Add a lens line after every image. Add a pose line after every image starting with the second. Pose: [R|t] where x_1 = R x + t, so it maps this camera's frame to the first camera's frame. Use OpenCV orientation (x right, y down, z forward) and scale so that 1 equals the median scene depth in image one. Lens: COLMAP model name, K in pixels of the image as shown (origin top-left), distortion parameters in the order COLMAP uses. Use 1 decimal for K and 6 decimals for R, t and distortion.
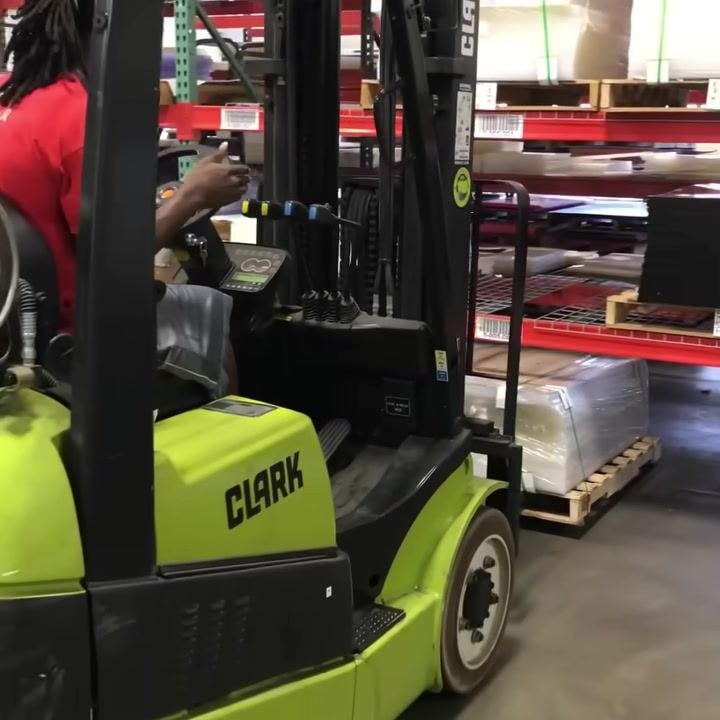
lens RADIAL K [[1186.0, 0, 362.0], [0, 1186.0, 372.6], [0, 0, 1]] dist [0.269367, -1.270093]
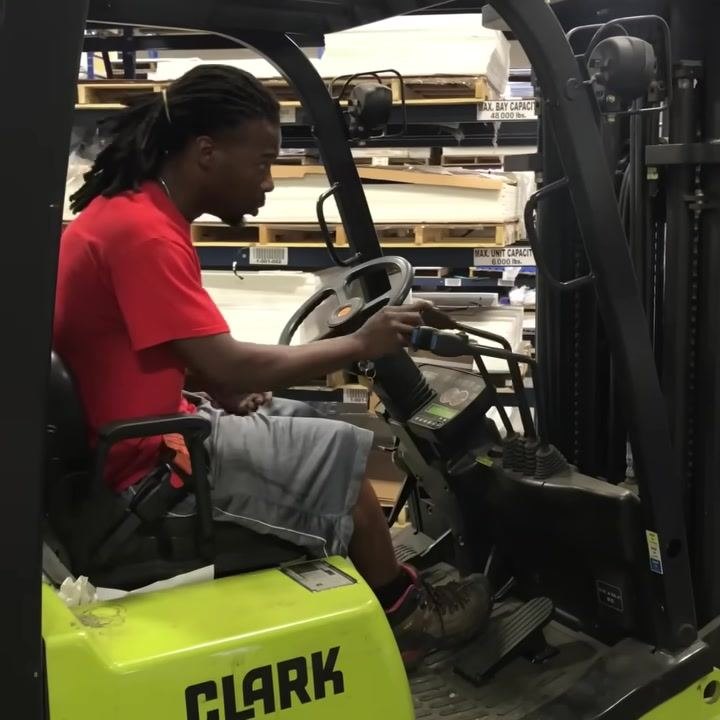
lens RADIAL K [[1203.4, 0, 343.0], [0, 1203.4, 381.5], [0, 0, 1]] dist [0.224428, -0.753394]
pose [[0.852720, 0.057679, -0.519174, 0.286831], [-0.094407, 0.994535, -0.044570, -0.057573], [0.513766, 0.087020, 0.853505, 0.249312]]
